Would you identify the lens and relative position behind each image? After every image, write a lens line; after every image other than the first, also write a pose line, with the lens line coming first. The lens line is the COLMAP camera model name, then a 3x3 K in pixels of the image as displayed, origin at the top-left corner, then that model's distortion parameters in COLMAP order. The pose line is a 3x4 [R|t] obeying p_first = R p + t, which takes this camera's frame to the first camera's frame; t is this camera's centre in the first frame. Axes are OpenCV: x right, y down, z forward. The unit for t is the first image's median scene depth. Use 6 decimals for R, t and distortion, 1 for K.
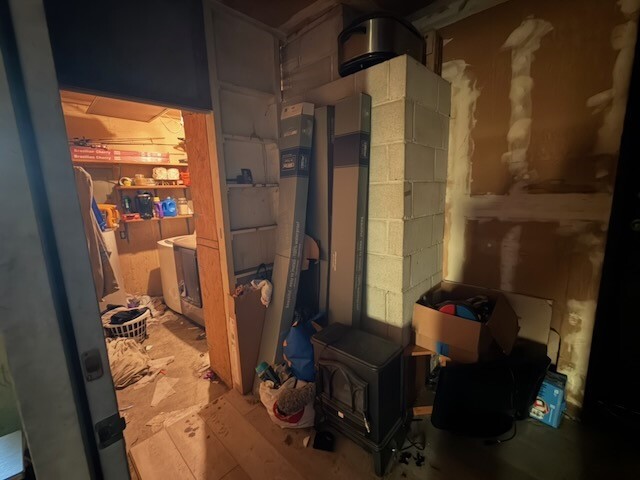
lens RADIAL K [[279.8, 0, 319.9], [0, 279.8, 240.4], [0, 0, 1]] dist [0.002359, -0.000075]
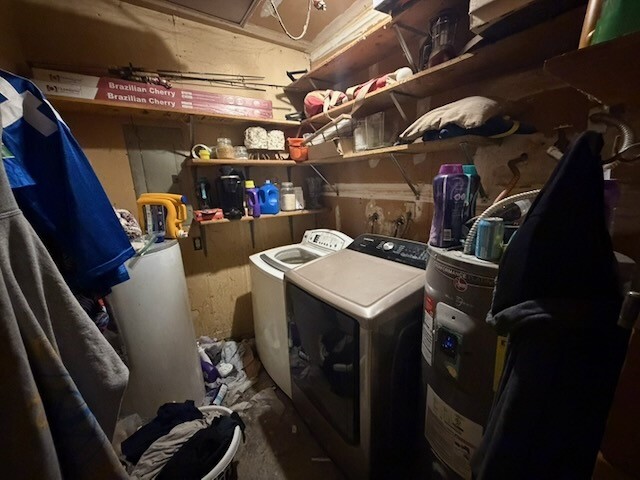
lens RADIAL K [[255.2, 0, 320.5], [0, 255.2, 238.2], [0, 0, 1]] dist [0.001033, 0.000186]
pose [[0.978364, 0.049286, -0.200934, -0.334414], [-0.037966, 0.997488, 0.059807, -0.073693], [0.203377, -0.050885, 0.977777, 0.517077]]
